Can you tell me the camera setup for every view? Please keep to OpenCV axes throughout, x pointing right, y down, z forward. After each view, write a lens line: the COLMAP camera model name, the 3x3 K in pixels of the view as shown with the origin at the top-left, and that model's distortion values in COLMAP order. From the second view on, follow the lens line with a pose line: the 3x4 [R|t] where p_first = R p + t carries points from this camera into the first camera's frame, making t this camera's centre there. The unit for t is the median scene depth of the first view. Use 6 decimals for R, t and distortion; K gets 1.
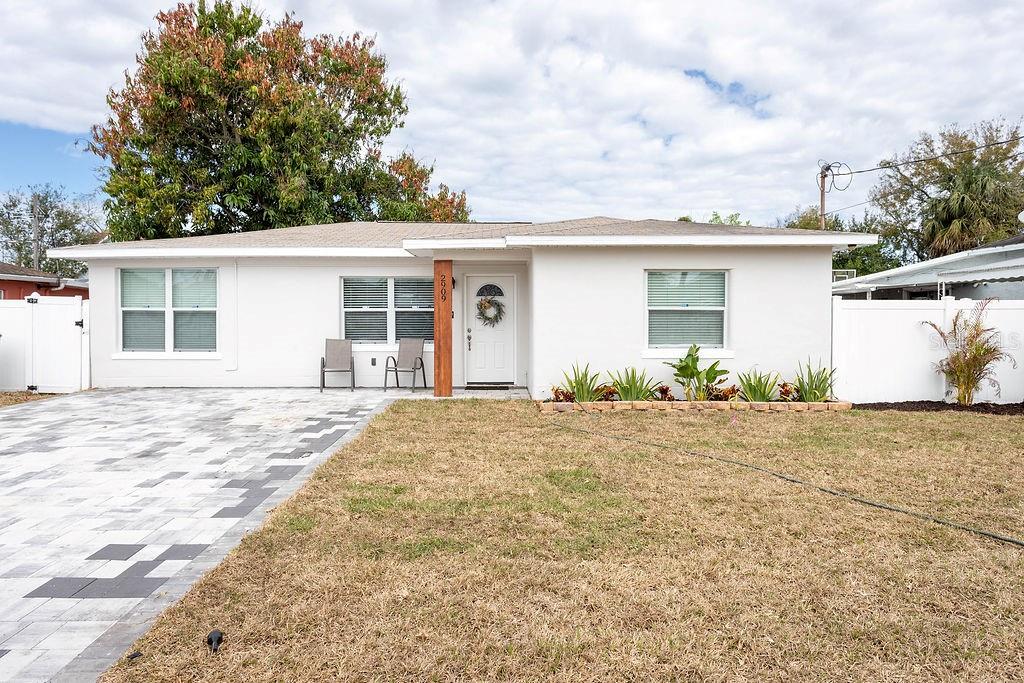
lens RADIAL K [[606.3, 0, 516.5], [0, 606.3, 326.9], [0, 0, 1]] dist [0.000097, -0.001915]
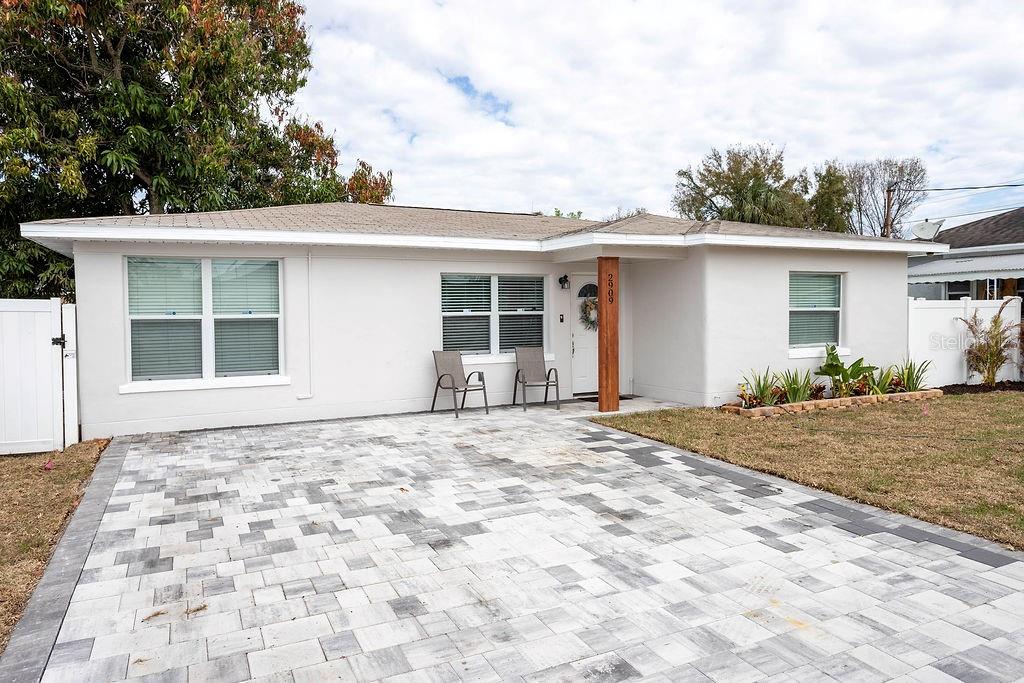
lens RADIAL K [[647.4, 0, 512.3], [0, 647.4, 337.0], [0, 0, 1]] dist [-0.003678, -0.000041]
pose [[0.907255, -0.027915, 0.419653, -0.569362], [0.019717, 0.999521, 0.023861, -0.016987], [-0.420118, -0.013373, 0.907371, 0.177297]]
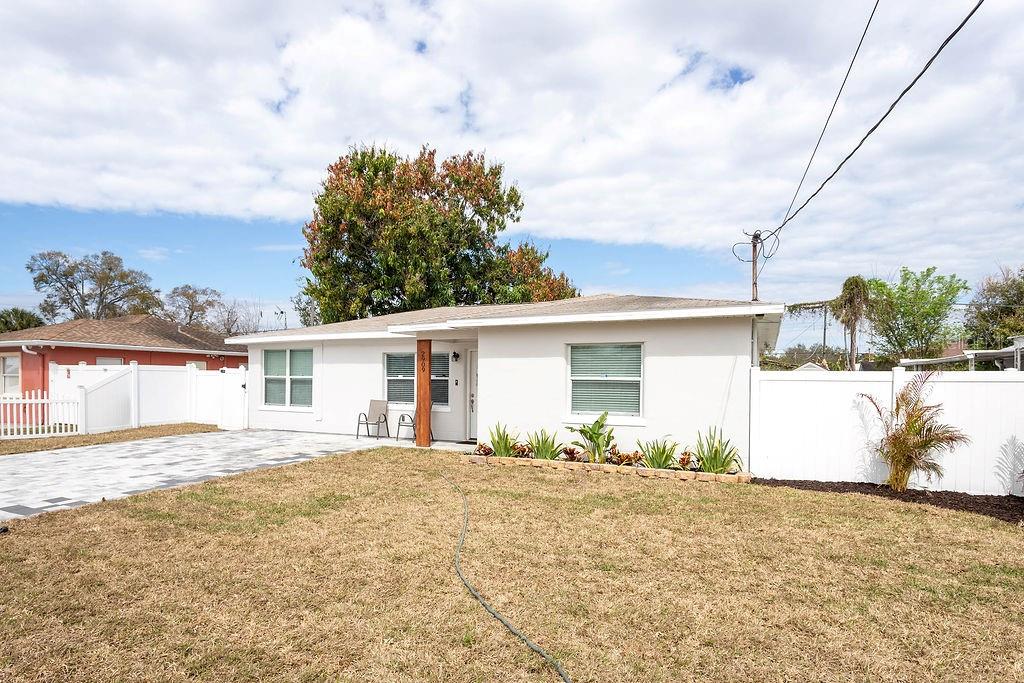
lens RADIAL K [[574.3, 0, 485.4], [0, 574.3, 383.5], [0, 0, 1]] dist [-0.005314, 0.001020]
pose [[0.892035, 0.010231, -0.451850, 0.477520], [-0.017430, 0.999779, -0.011772, -0.005316], [0.451630, 0.018377, 0.892016, -0.018853]]
